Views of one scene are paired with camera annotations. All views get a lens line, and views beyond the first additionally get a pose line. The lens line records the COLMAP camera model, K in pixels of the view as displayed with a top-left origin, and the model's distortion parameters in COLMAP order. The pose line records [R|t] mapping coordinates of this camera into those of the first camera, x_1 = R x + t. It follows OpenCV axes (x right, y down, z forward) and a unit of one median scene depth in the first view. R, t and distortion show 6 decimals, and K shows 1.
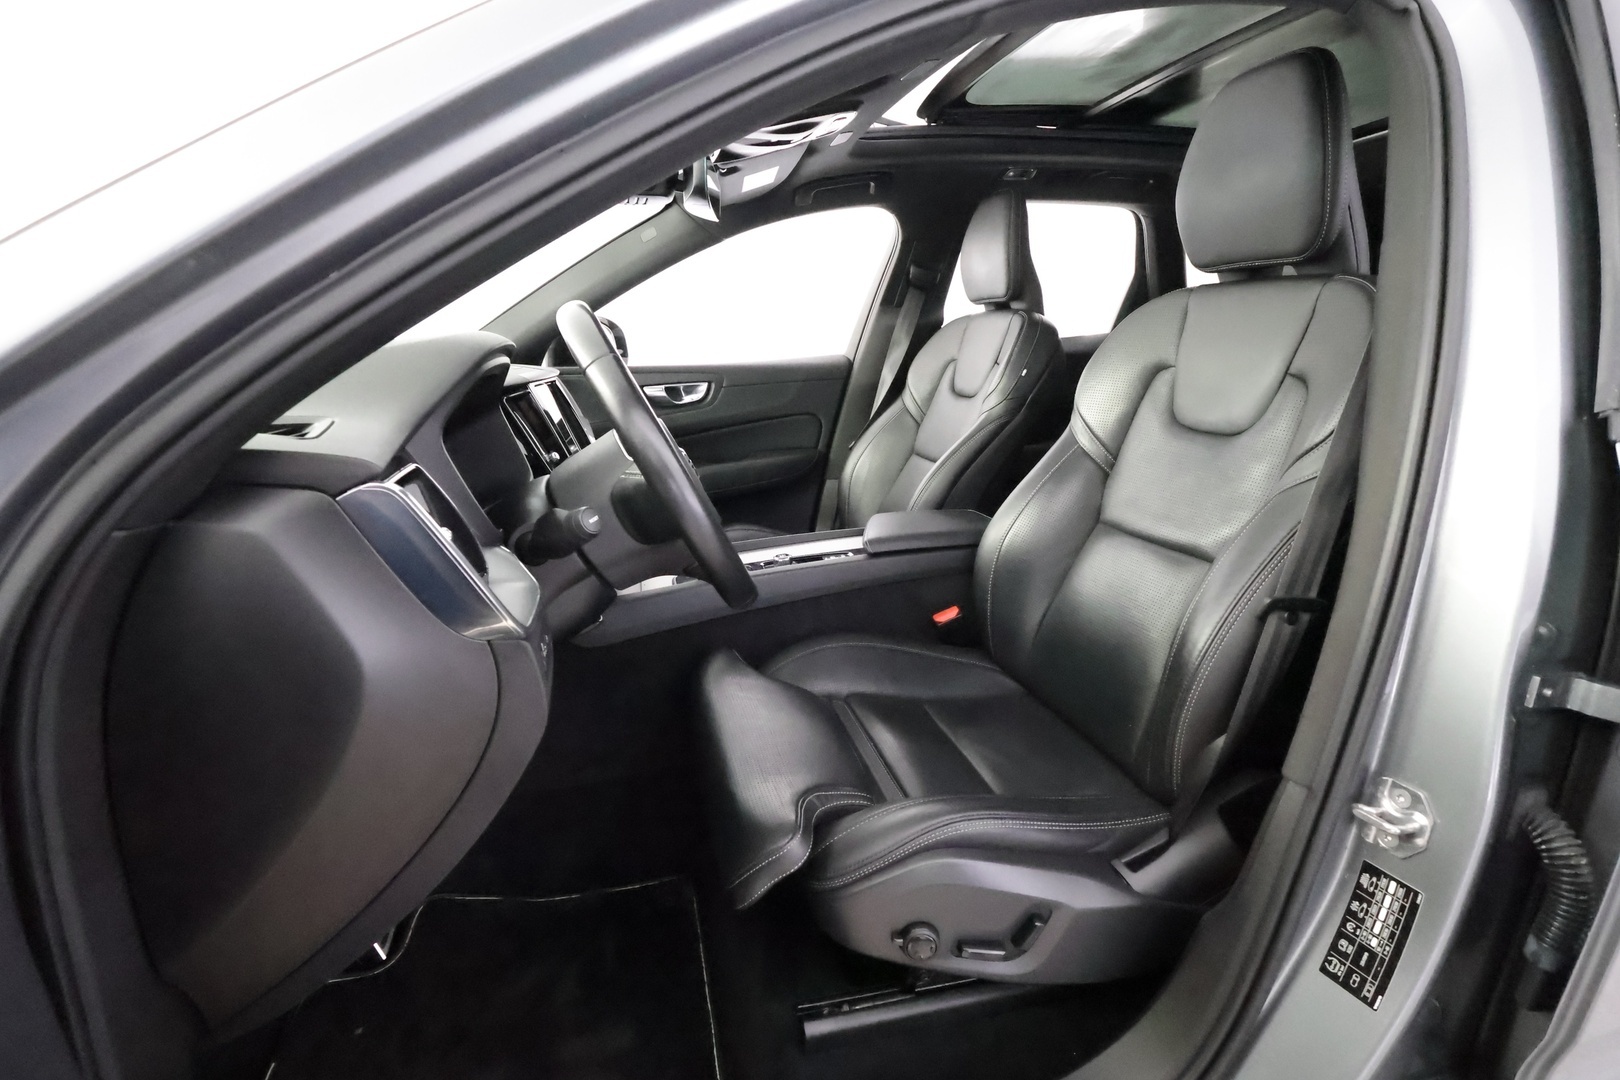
lens RADIAL K [[762.8, 0, 810.0], [0, 762.8, 540.0], [0, 0, 1]] dist [0.003488, 0.001503]
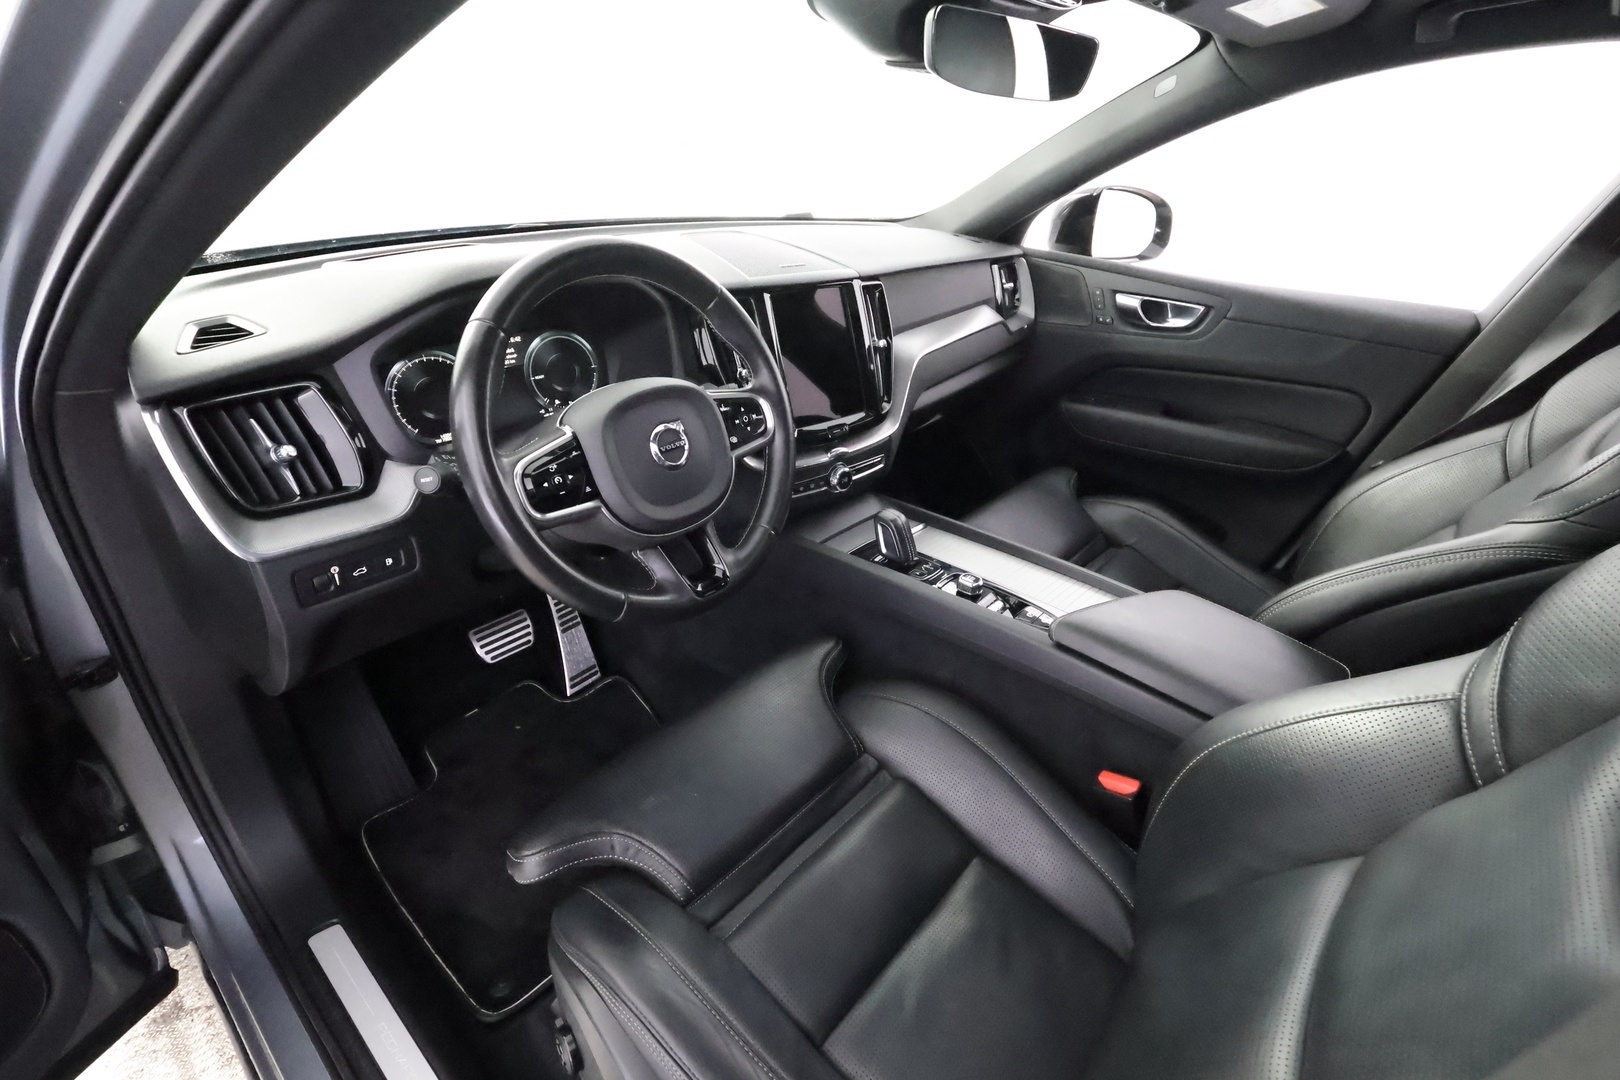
lens RADIAL K [[762.8, 0, 810.0], [0, 762.8, 540.0], [0, 0, 1]] dist [0.003488, 0.001503]
pose [[0.559686, 0.462181, -0.687852, 0.400147], [-0.293270, 0.886784, 0.357221, -0.250405], [0.775077, 0.001795, 0.631865, 0.399998]]
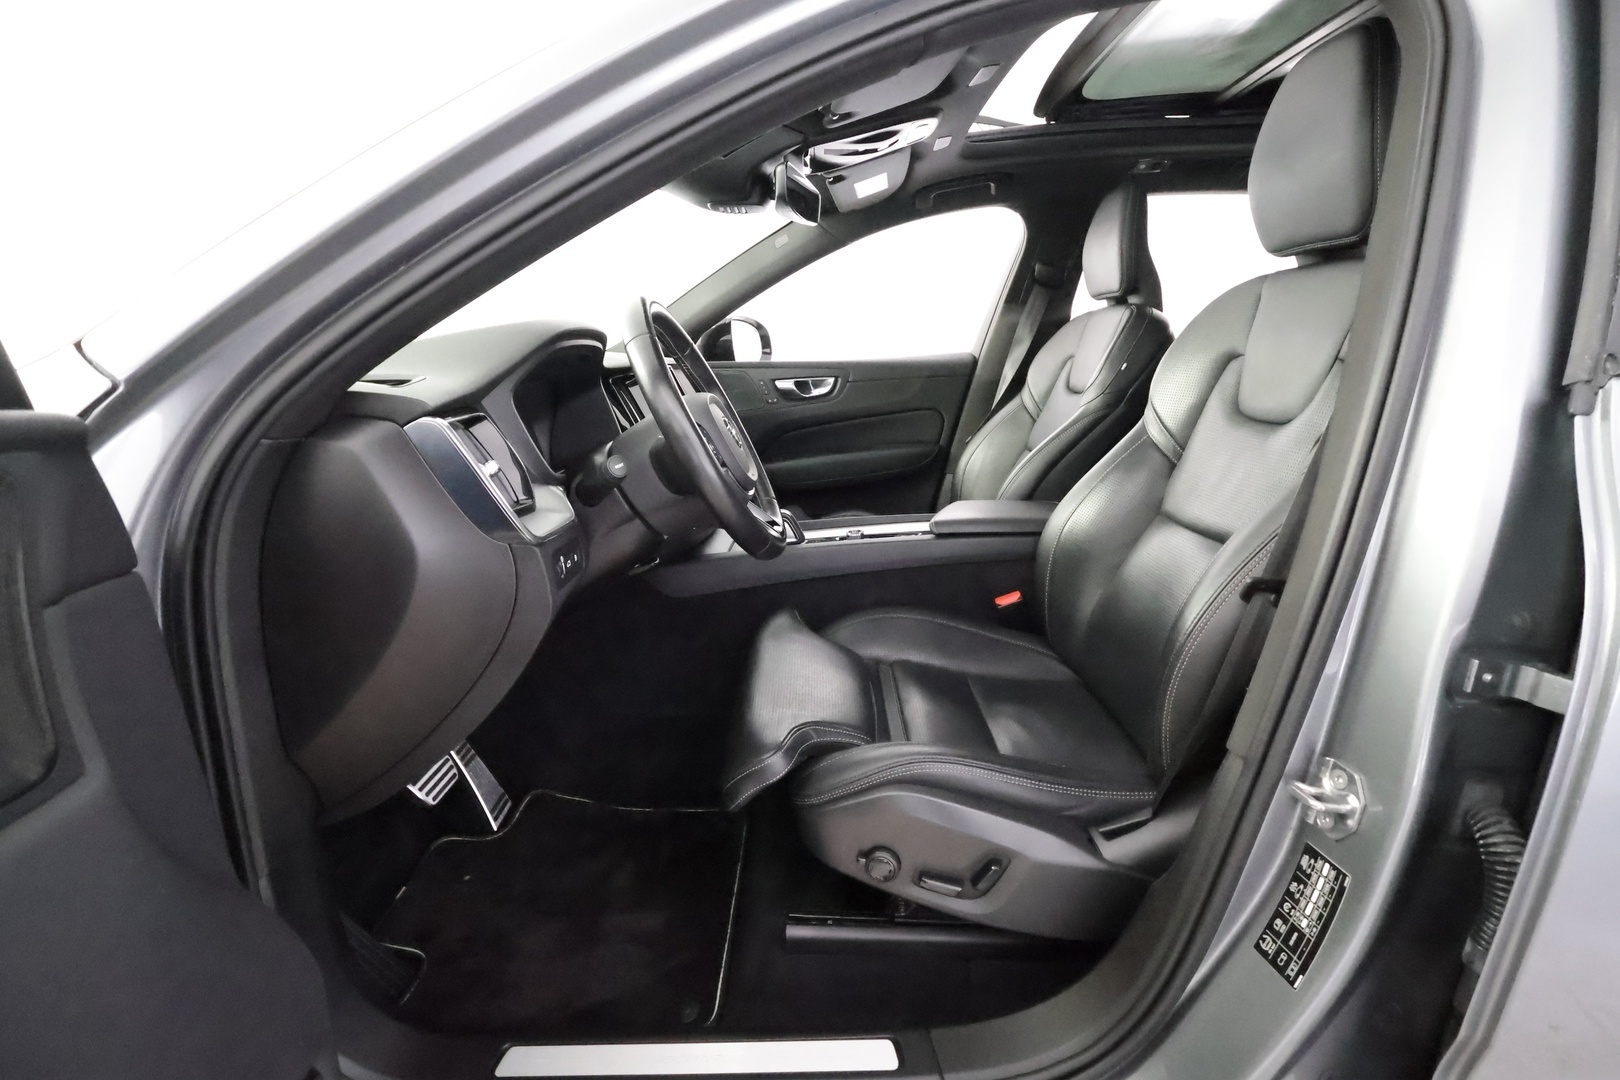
lens RADIAL K [[762.8, 0, 810.0], [0, 762.8, 540.0], [0, 0, 1]] dist [0.003488, 0.001503]
pose [[0.966222, 0.062744, -0.249958, 0.180662], [-0.065370, 0.997859, -0.002212, 0.041007], [0.249284, 0.018477, 0.968254, -0.065978]]
